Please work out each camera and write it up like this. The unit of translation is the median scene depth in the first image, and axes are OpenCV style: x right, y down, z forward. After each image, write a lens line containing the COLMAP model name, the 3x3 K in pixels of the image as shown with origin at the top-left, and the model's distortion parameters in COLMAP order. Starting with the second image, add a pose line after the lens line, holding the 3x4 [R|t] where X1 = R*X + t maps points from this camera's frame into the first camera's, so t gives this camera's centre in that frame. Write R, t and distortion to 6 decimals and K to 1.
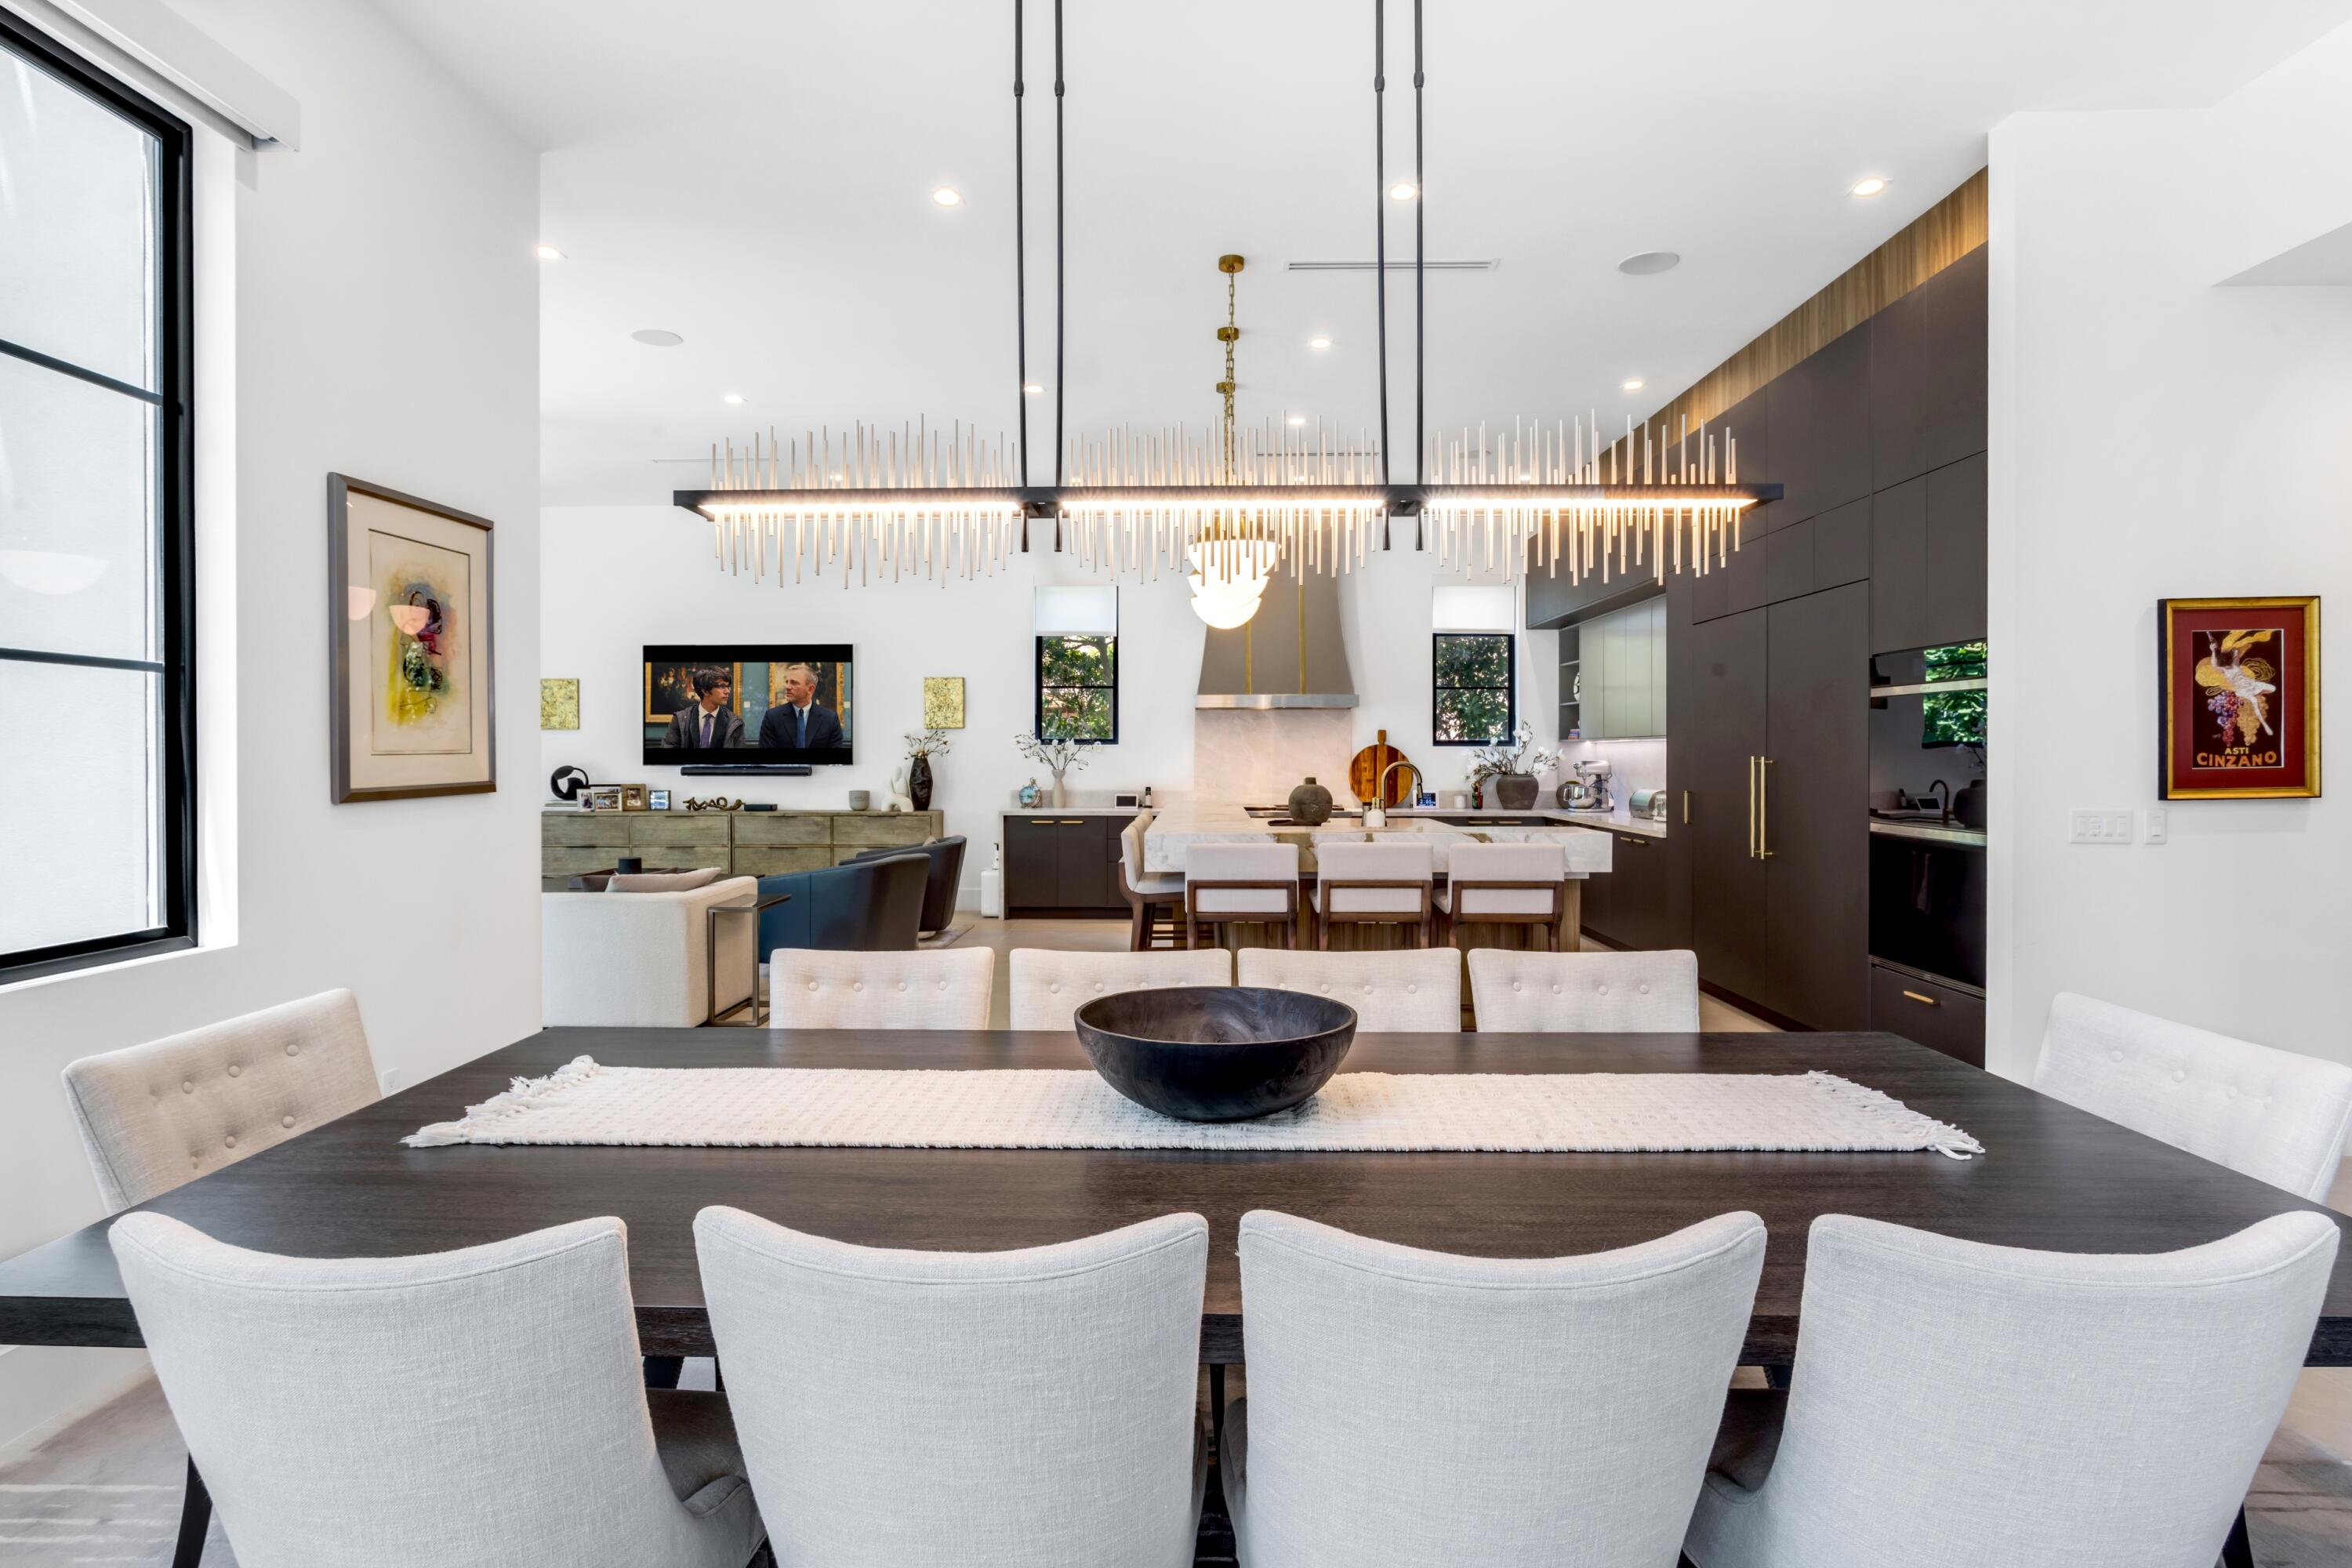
lens RADIAL K [[1198.6, 0, 1133.3], [0, 1198.6, 747.4], [0, 0, 1]] dist [0.004314, -0.000489]
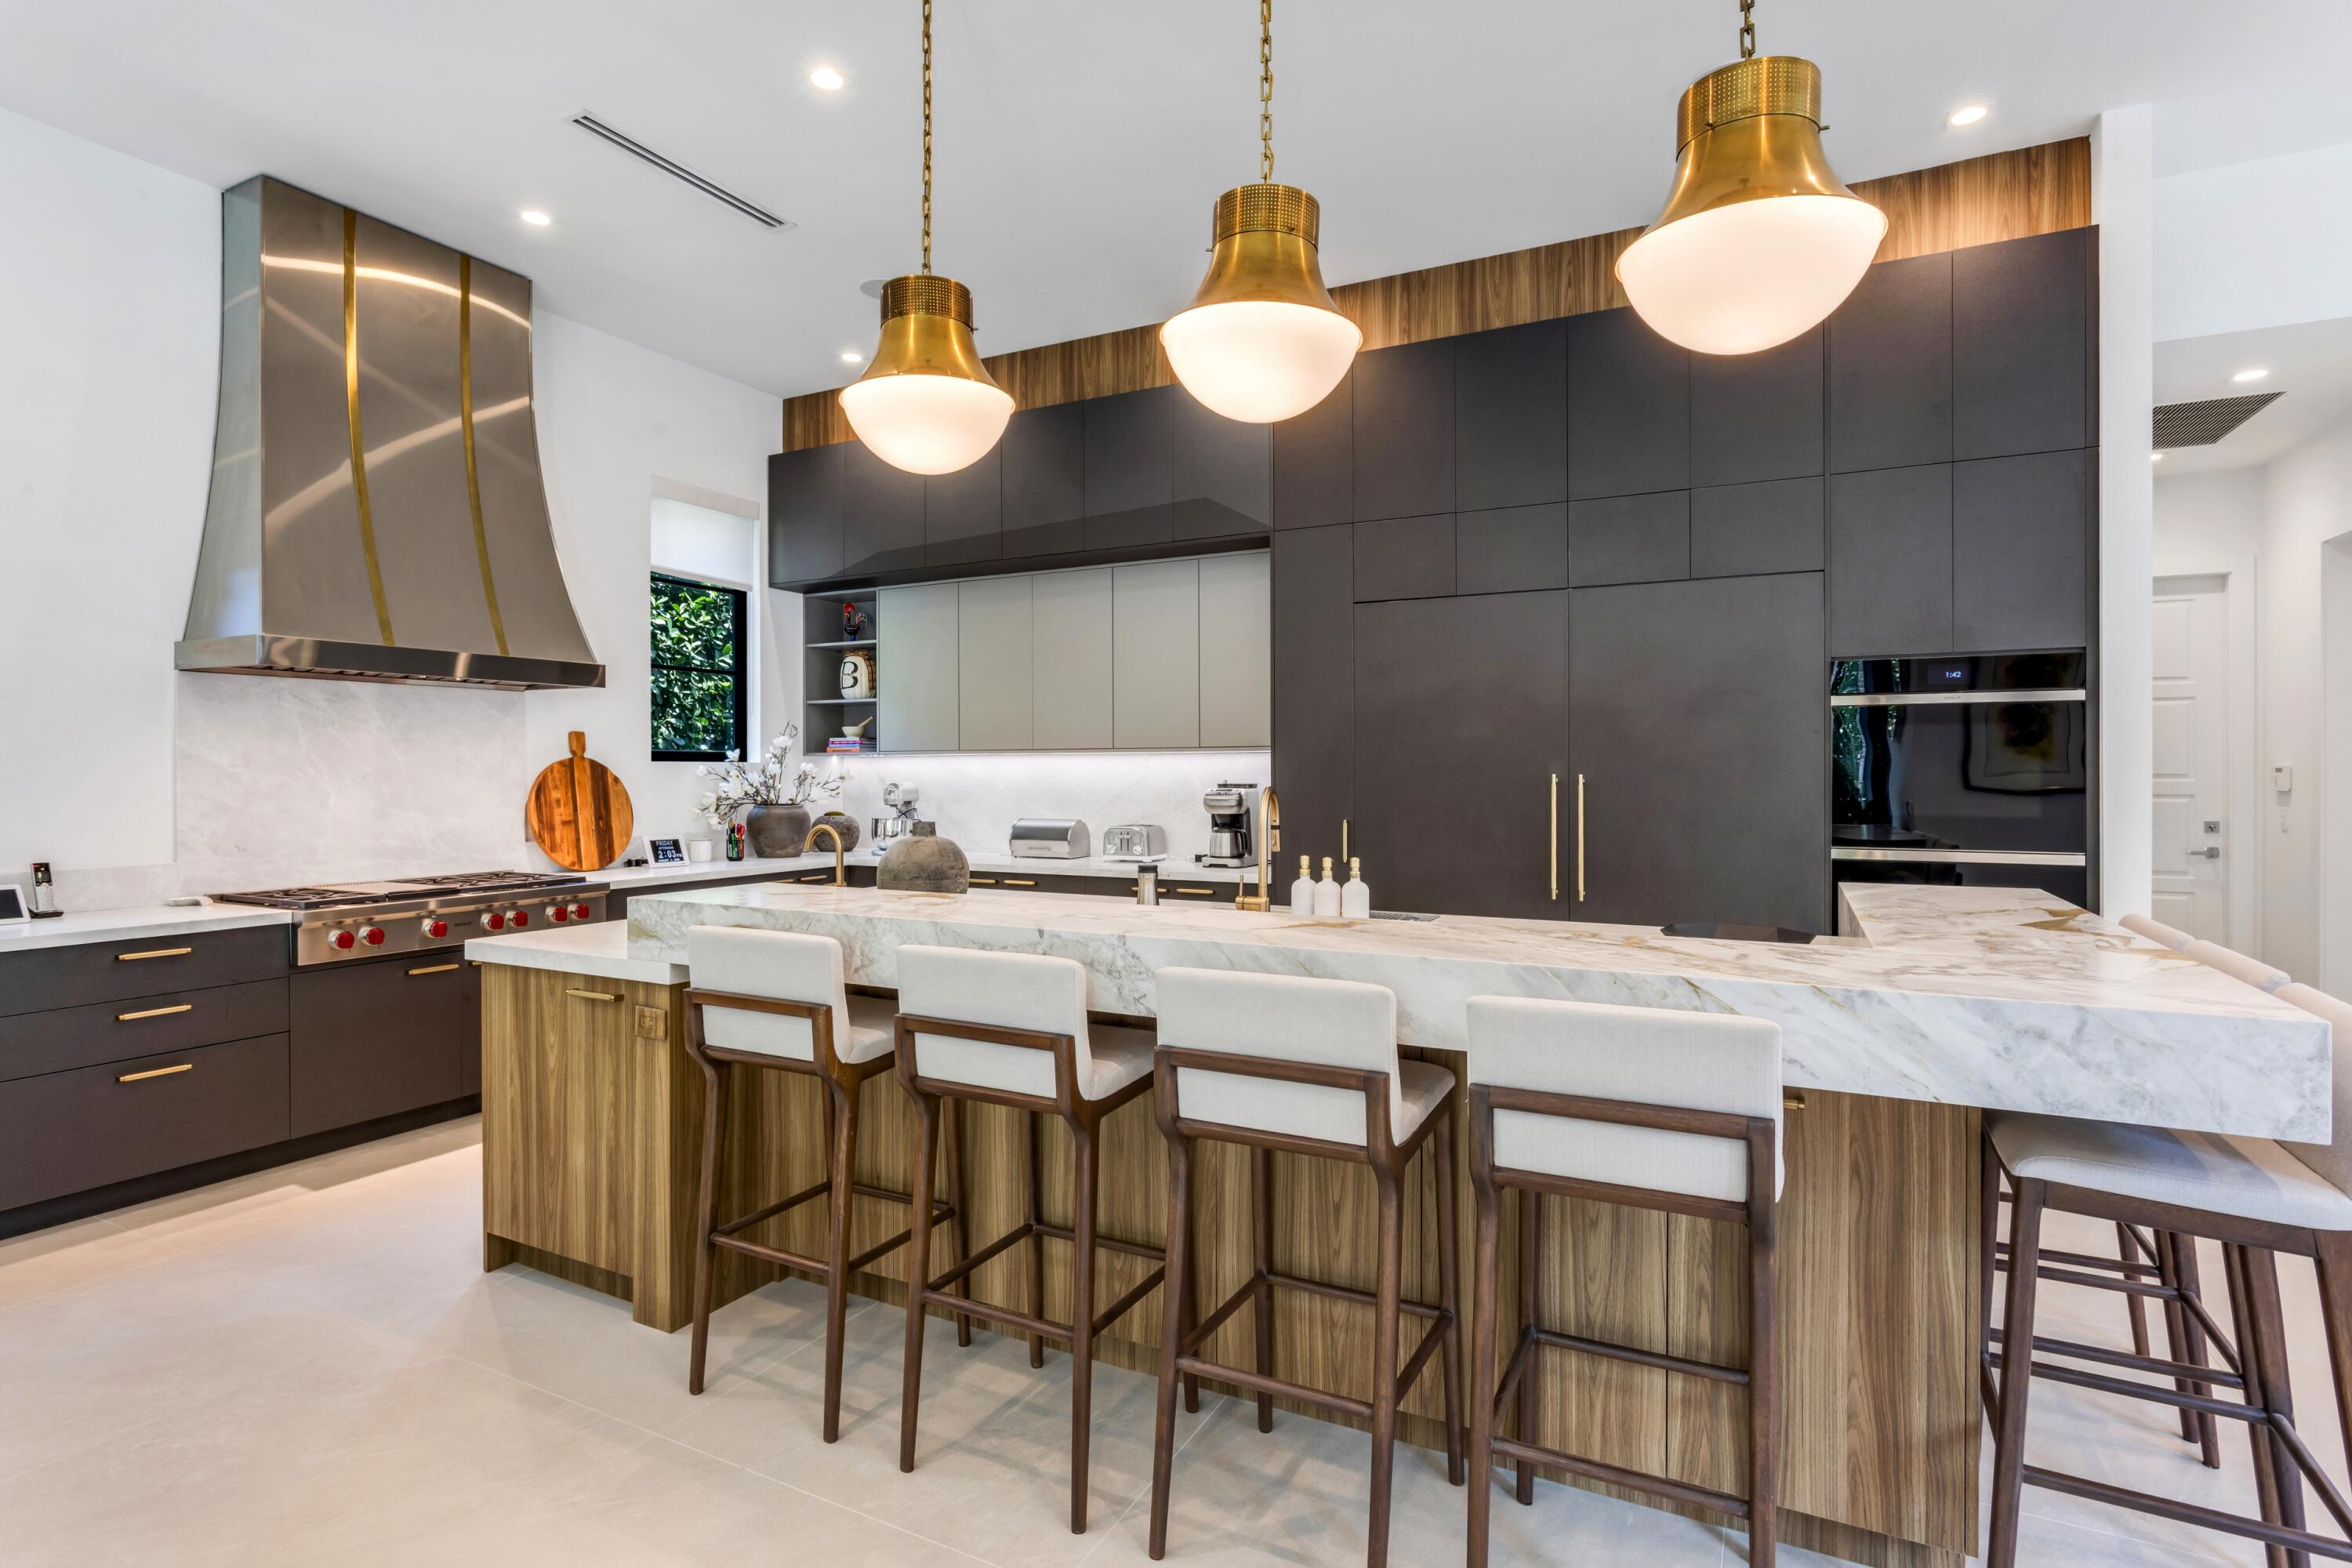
lens RADIAL K [[1198.6, 0, 1142.4], [0, 1198.6, 760.9], [0, 0, 1]] dist [0.004314, -0.000489]
pose [[0.407601, 0.007651, 0.913128, -0.198759], [0.000799, 0.999962, -0.008735, 0.004219], [-0.913160, 0.004290, 0.407579, 0.530496]]
